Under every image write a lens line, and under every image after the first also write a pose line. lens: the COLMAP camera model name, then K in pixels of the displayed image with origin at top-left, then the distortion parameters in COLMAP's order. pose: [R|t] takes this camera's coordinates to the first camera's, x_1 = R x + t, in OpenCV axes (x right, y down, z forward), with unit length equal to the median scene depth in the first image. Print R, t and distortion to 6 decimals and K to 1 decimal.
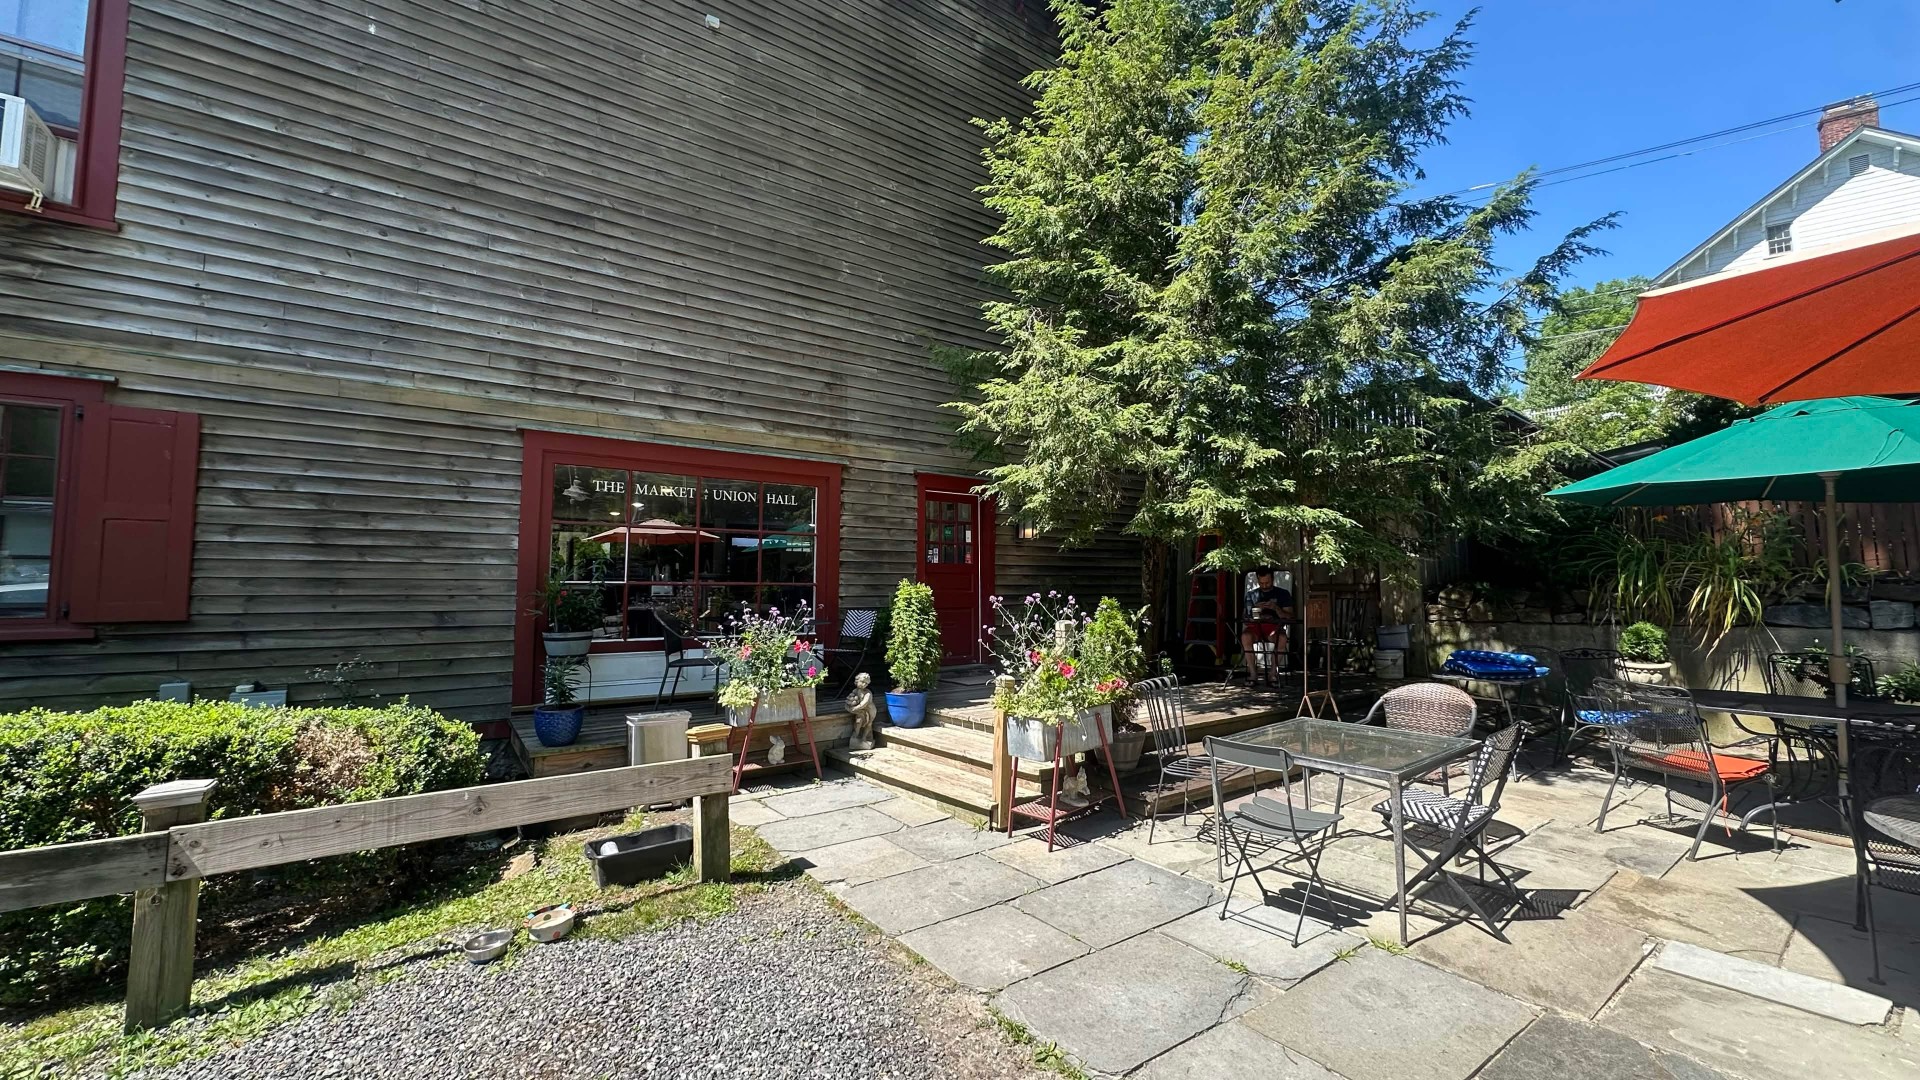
lens RADIAL K [[773.5, 0, 960.0], [0, 773.5, 540.0], [0, 0, 1]] dist [-0.000176, -0.000057]
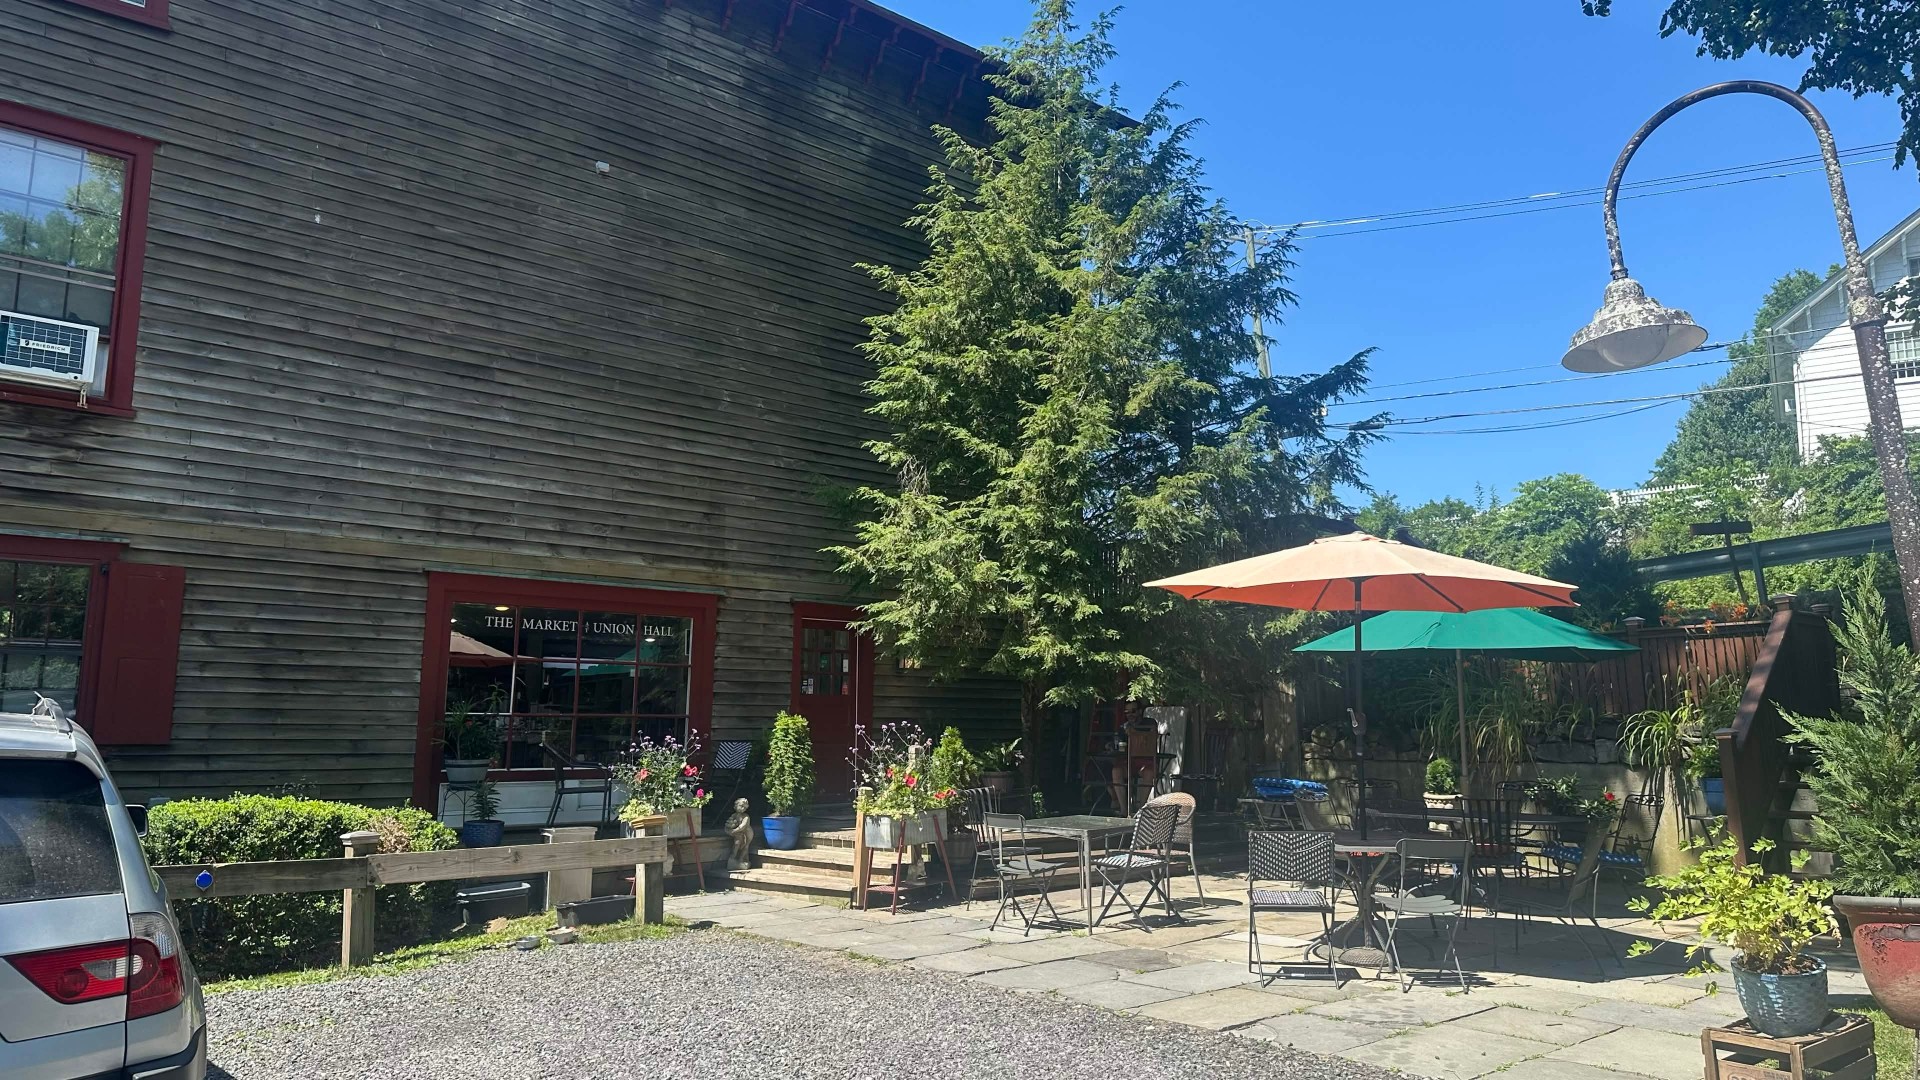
lens RADIAL K [[1368.3, 0, 960.0], [0, 1368.3, 540.0], [0, 0, 1]] dist [0.188412, -0.337117]
pose [[0.996472, 0.019817, 0.081556, 0.014433], [-0.013741, 0.997133, -0.074405, -0.049799], [-0.082796, 0.073022, 0.993888, -0.982330]]
